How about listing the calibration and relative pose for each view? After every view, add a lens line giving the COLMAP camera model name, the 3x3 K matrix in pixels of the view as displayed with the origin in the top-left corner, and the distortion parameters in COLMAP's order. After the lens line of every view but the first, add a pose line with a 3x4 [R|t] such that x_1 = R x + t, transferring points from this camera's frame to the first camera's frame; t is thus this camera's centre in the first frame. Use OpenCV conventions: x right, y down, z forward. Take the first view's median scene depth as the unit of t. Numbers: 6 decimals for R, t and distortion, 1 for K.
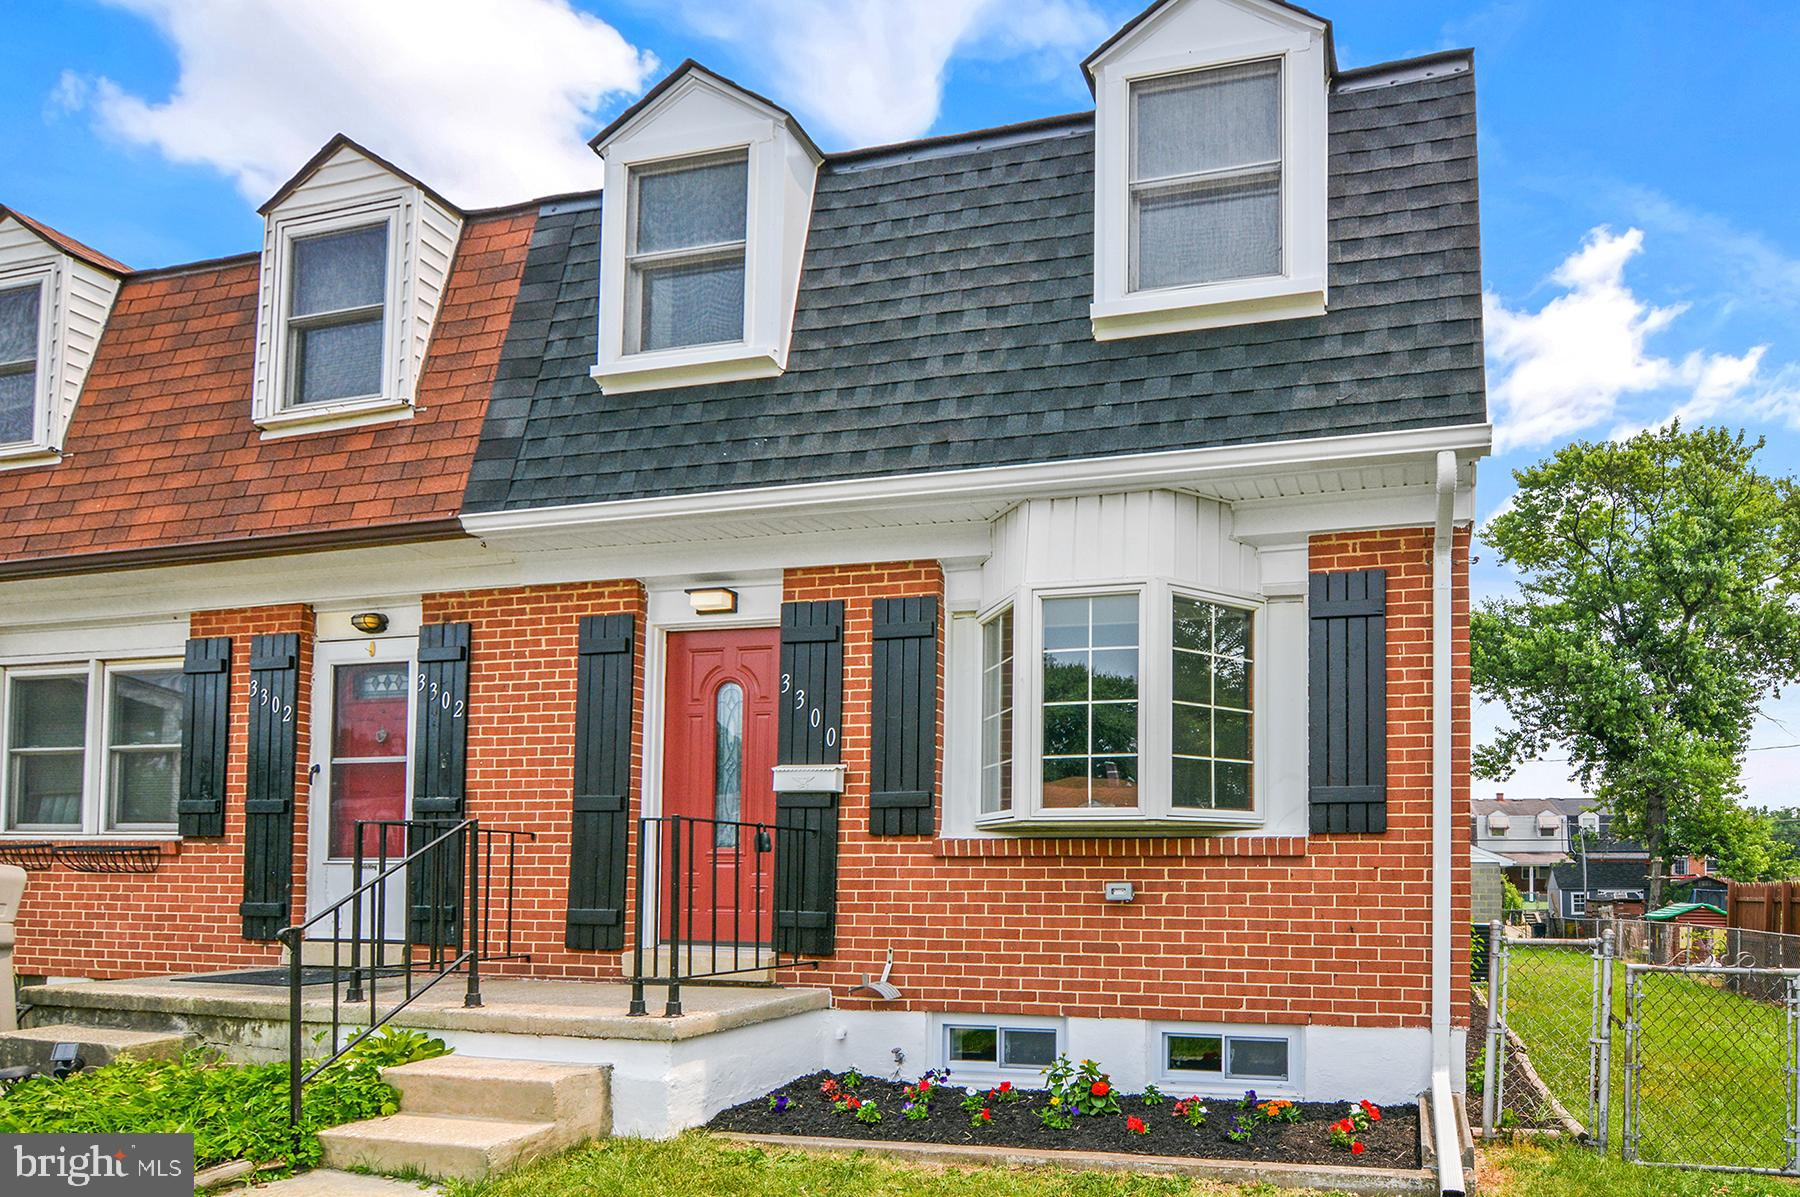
lens RADIAL K [[851.9, 0, 898.1], [0, 851.9, 632.8], [0, 0, 1]] dist [0.000429, -0.005541]
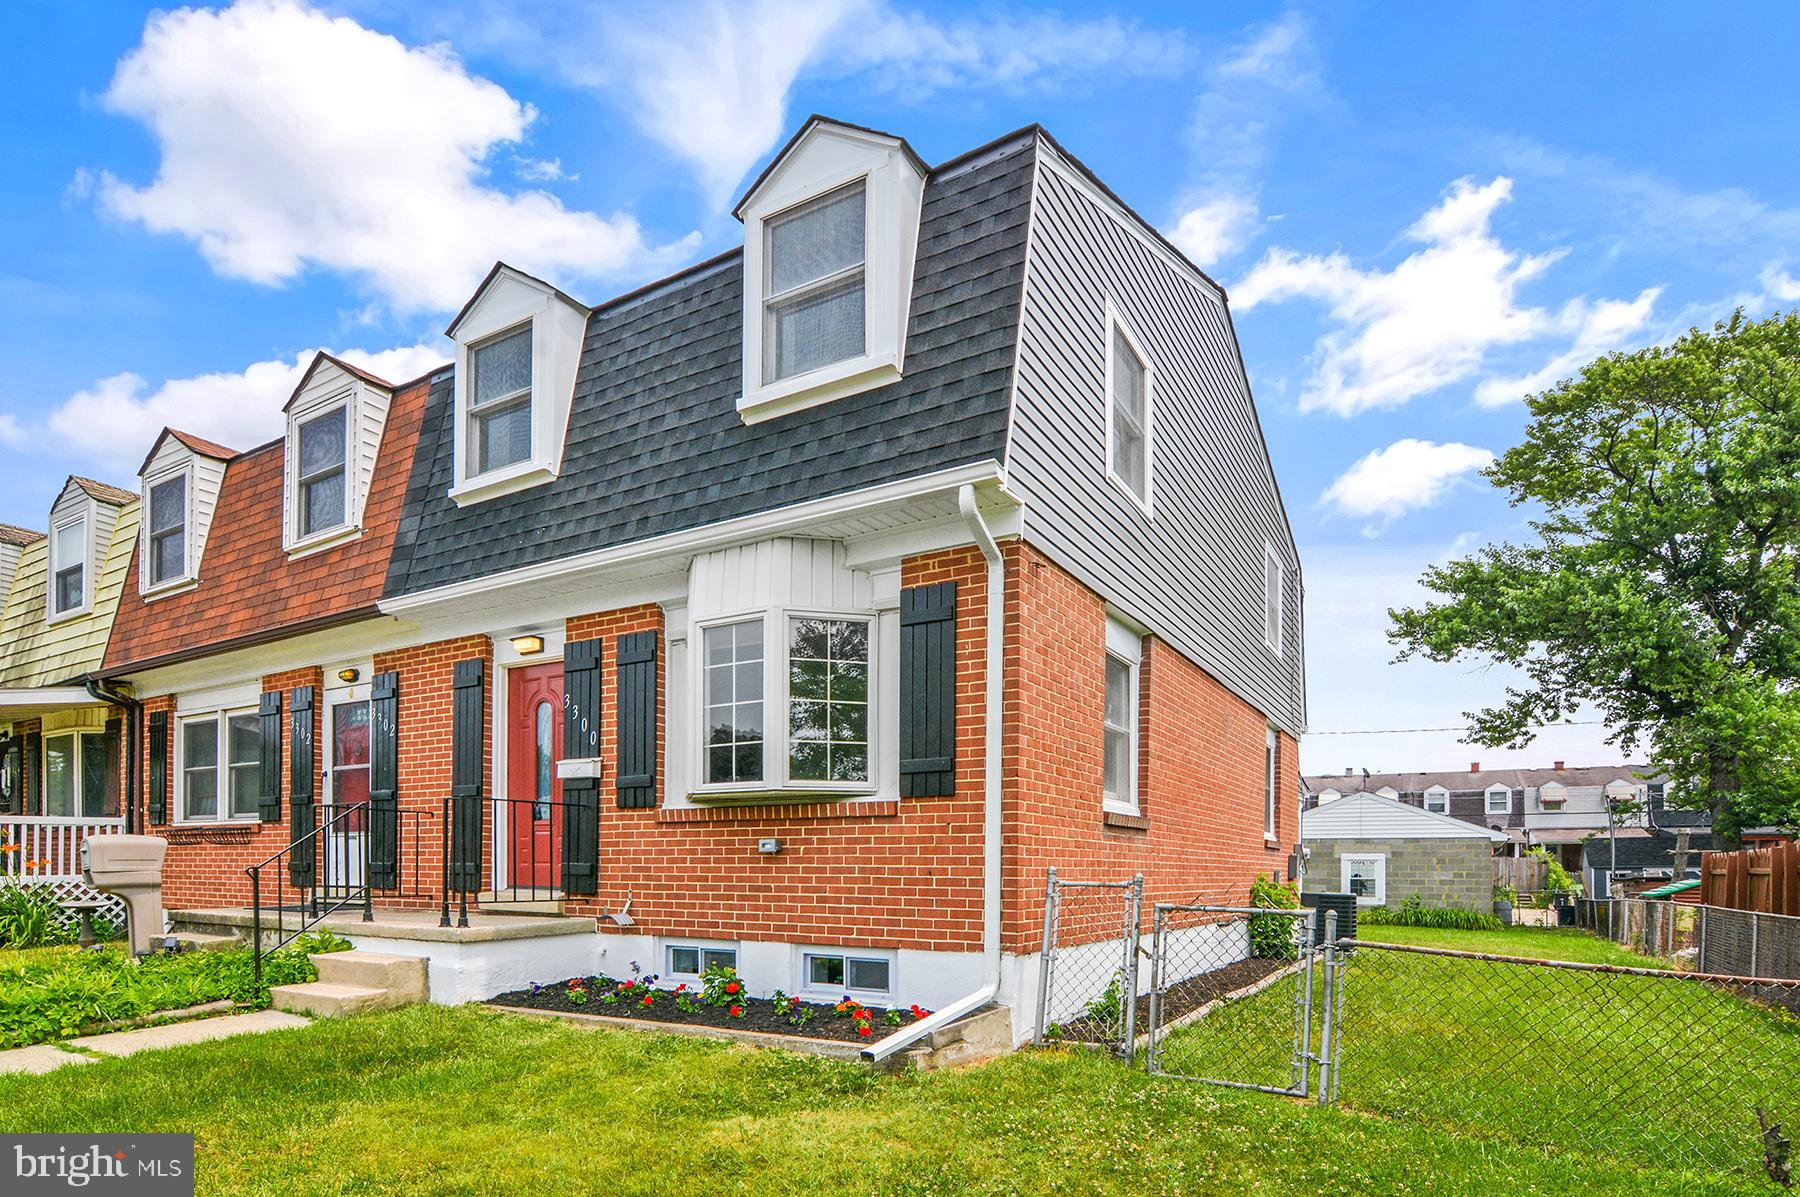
lens RADIAL K [[985.9, 0, 970.7], [0, 985.9, 599.0], [0, 0, 1]] dist [0.000408, -0.001535]
pose [[0.949569, -0.087957, -0.300967, 0.991720], [0.084500, 0.996122, -0.024511, -0.011738], [0.301956, -0.002157, 0.953319, -0.338724]]
